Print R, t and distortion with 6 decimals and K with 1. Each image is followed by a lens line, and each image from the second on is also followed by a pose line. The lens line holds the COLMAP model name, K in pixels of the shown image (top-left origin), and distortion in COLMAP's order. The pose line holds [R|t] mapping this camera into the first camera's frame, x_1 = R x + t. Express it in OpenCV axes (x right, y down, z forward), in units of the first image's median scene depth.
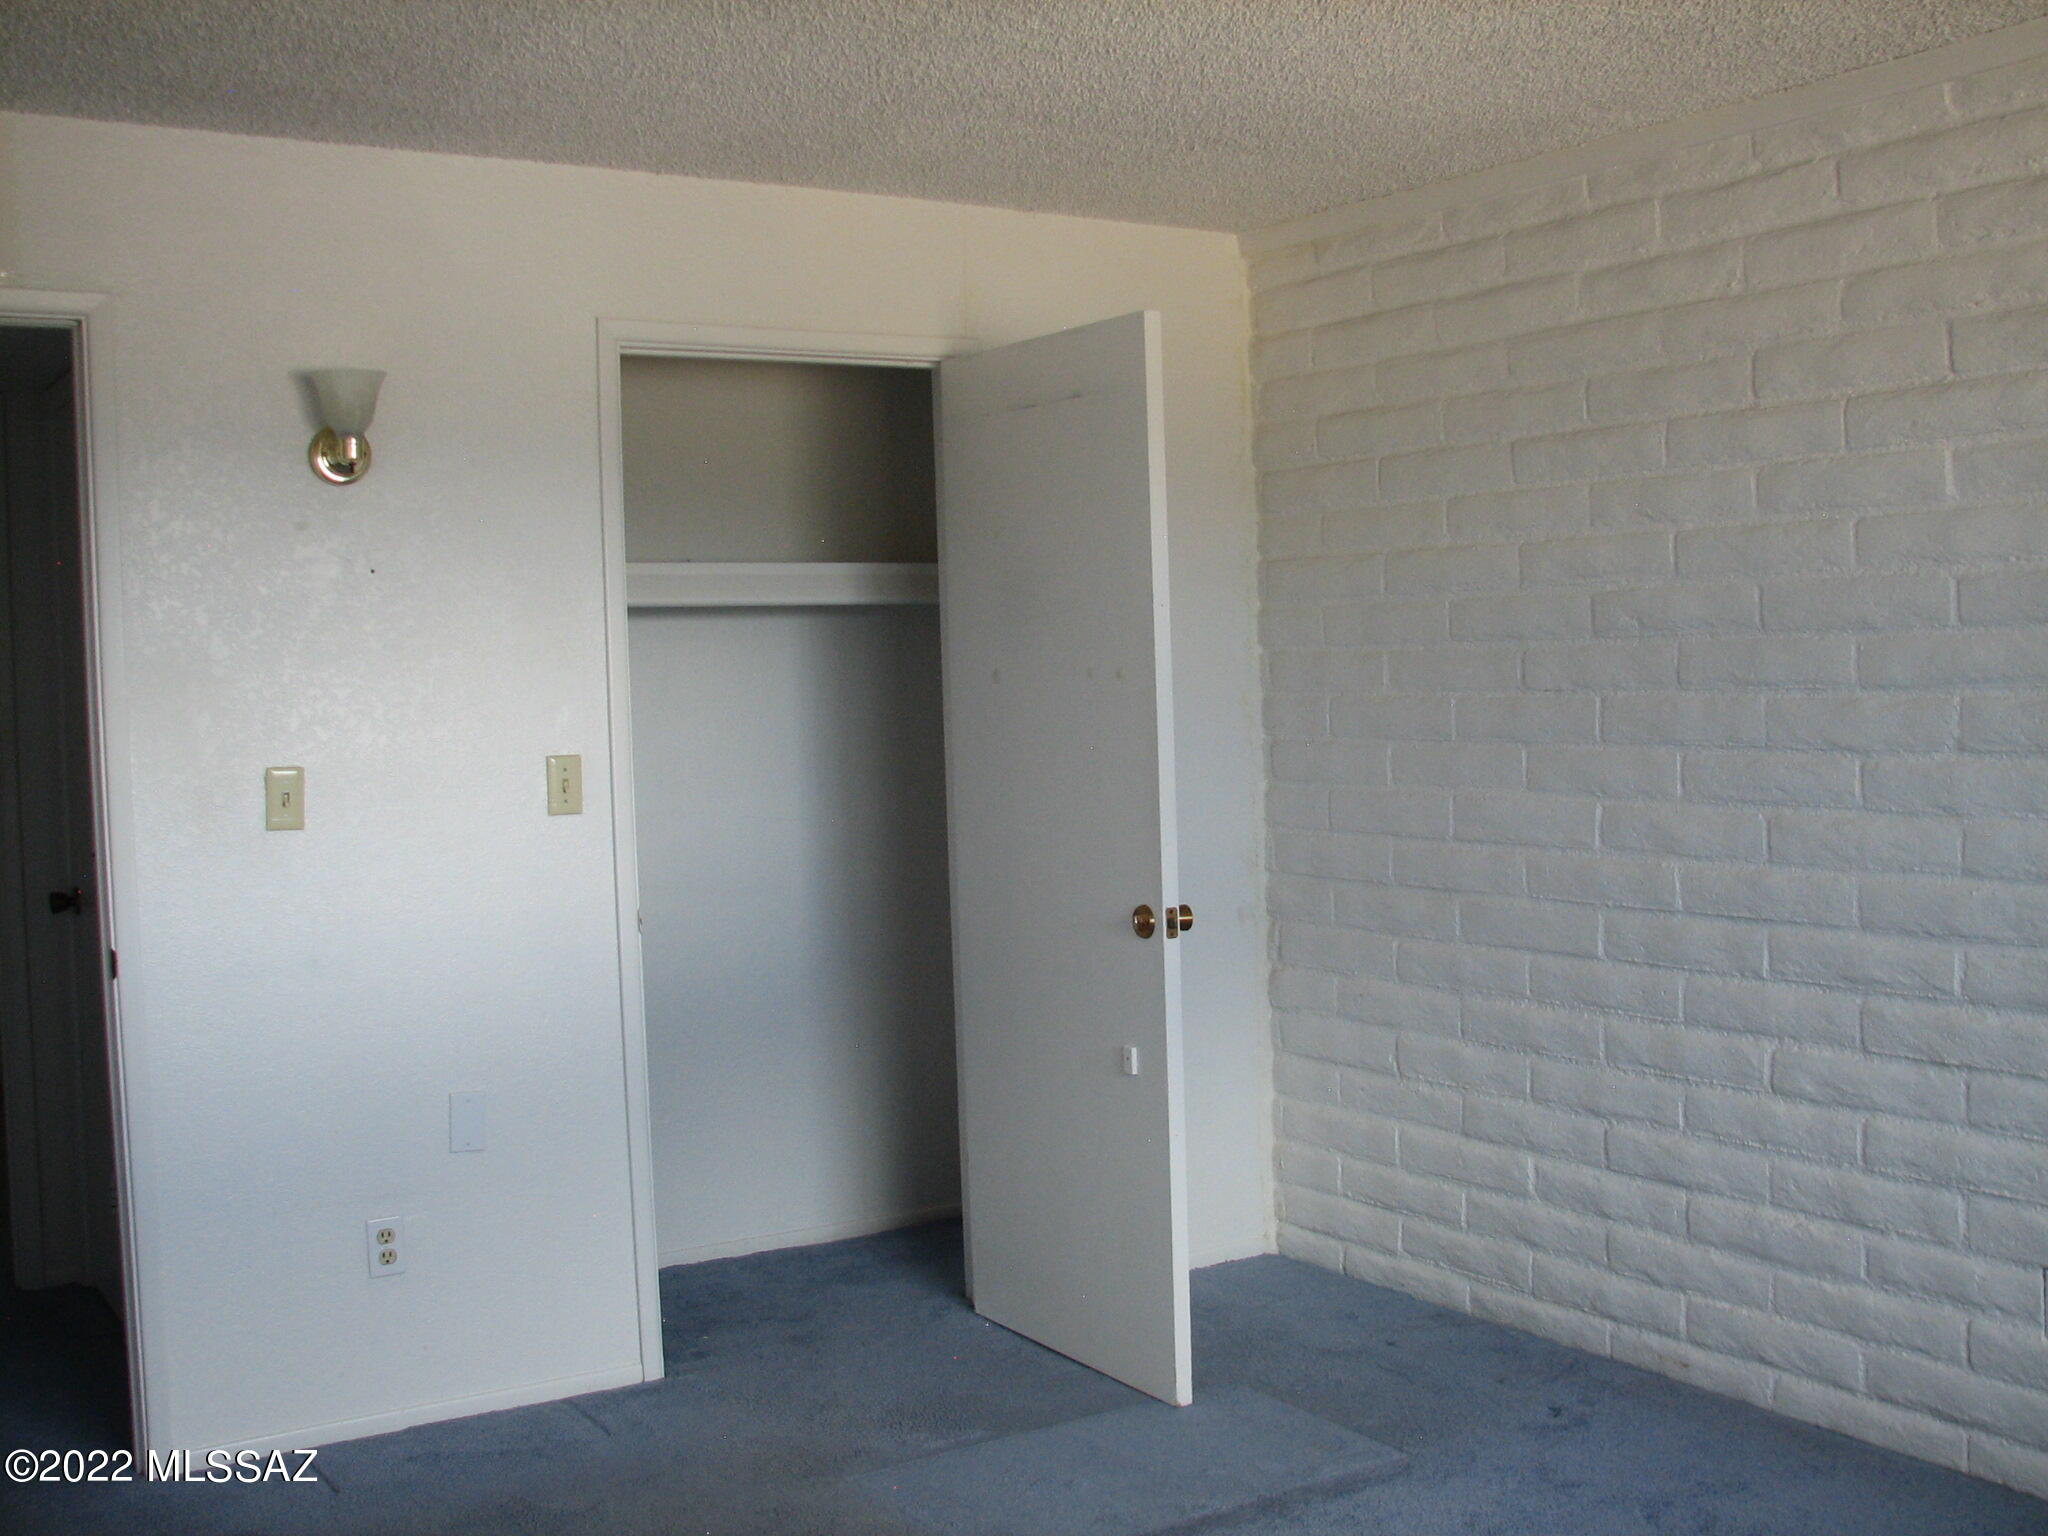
lens RADIAL K [[2215.7, 0, 1023.3], [0, 2215.7, 773.6], [0, 0, 1]] dist [-0.117647, 0.000000]
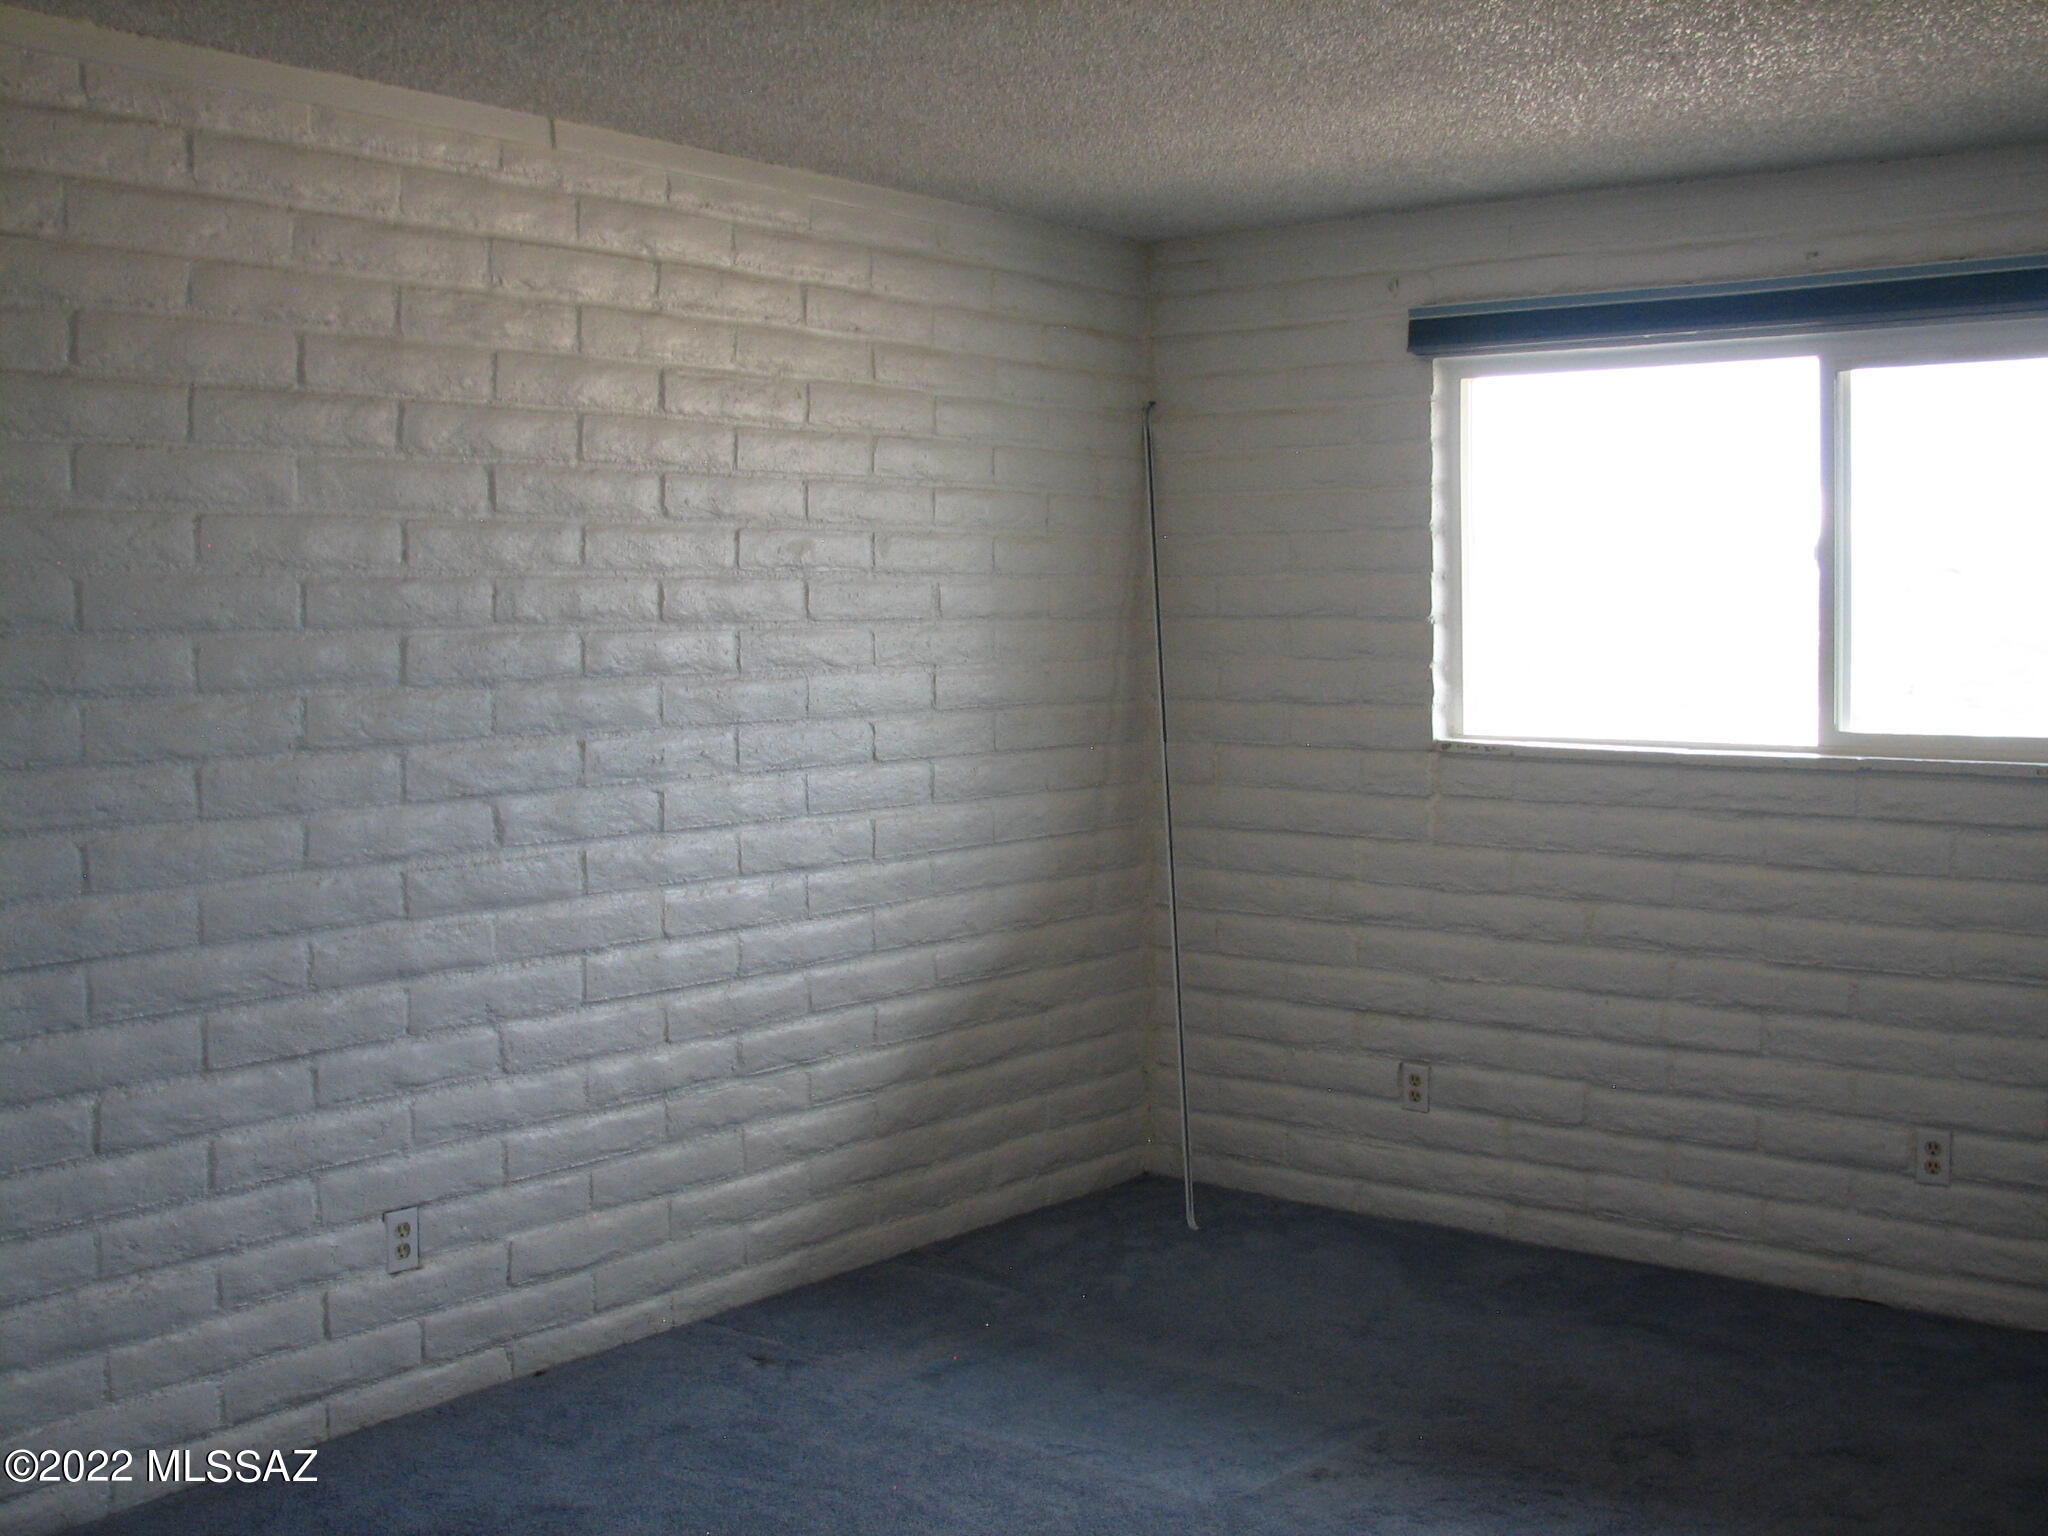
lens RADIAL K [[2215.7, 0, 1022.7], [0, 2215.7, 761.5], [0, 0, 1]] dist [-0.117647, 0.000000]
pose [[-0.363132, -0.030573, 0.931236, -0.639166], [0.060241, 0.996600, 0.056209, -0.041072], [-0.929788, 0.076510, -0.360056, 1.015576]]
